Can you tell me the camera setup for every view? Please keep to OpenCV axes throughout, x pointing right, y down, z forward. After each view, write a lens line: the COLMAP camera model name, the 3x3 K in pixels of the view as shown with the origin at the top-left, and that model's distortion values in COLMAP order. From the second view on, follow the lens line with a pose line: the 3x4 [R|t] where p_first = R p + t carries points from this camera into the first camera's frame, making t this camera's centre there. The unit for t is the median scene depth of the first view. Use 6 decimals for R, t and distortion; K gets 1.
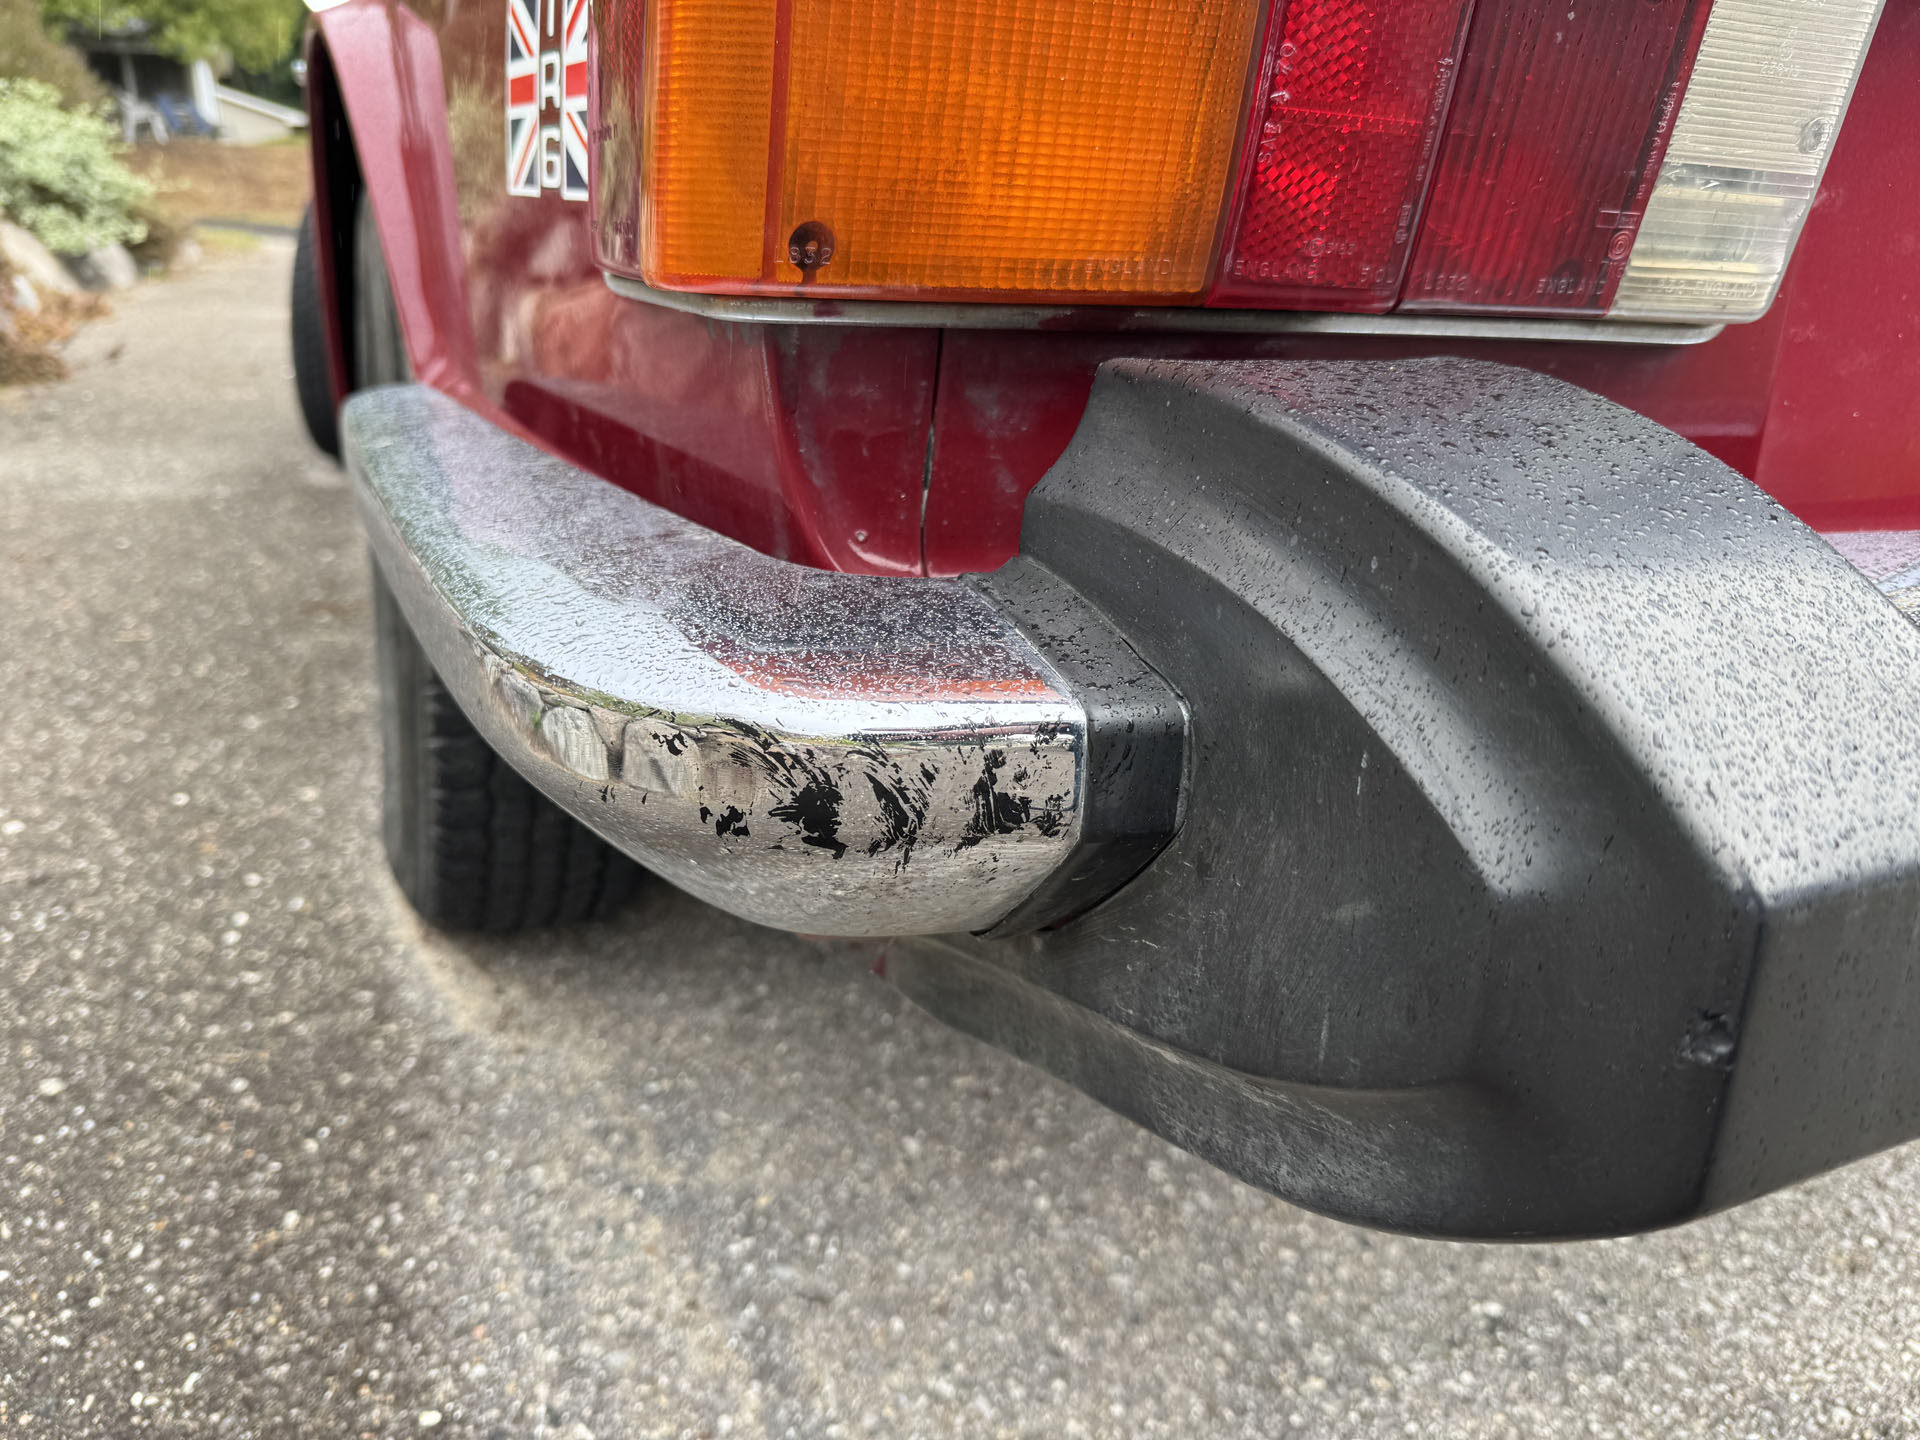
lens RADIAL K [[1397.4, 0, 1002.7], [0, 1397.4, 718.3], [0, 0, 1]] dist [0.003032, -0.007292]
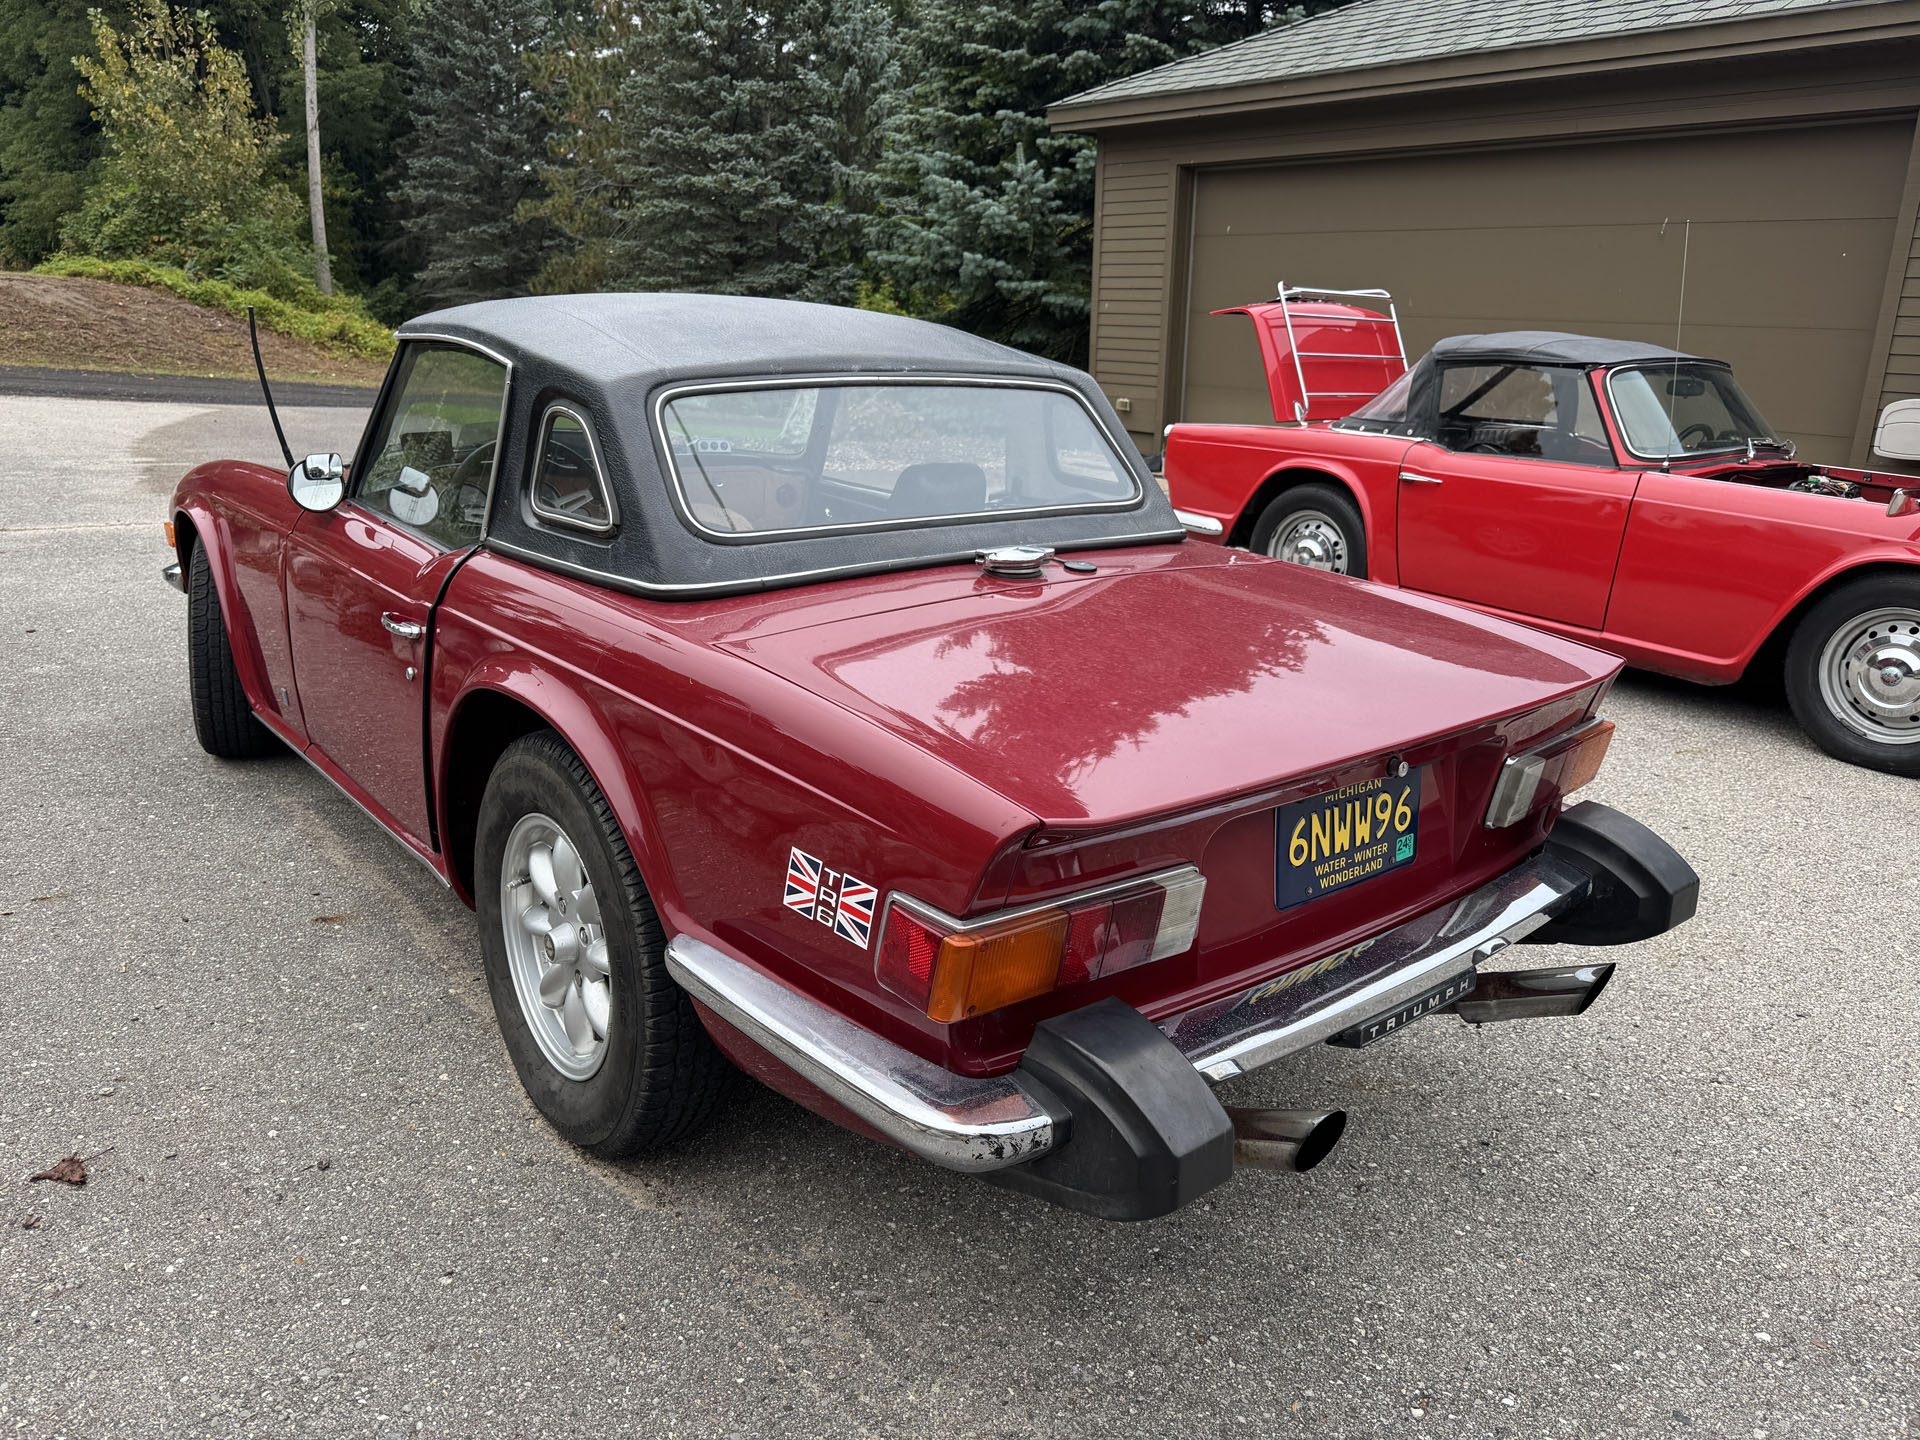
lens RADIAL K [[1371.3, 0, 960.0], [0, 1371.3, 720.0], [0, 0, 1]] dist [0.086224, -0.062577]
pose [[0.968965, -0.100493, 0.225850, -0.425738], [0.107377, 0.994049, -0.018370, -0.477233], [-0.222660, 0.042051, 0.973989, -1.295768]]
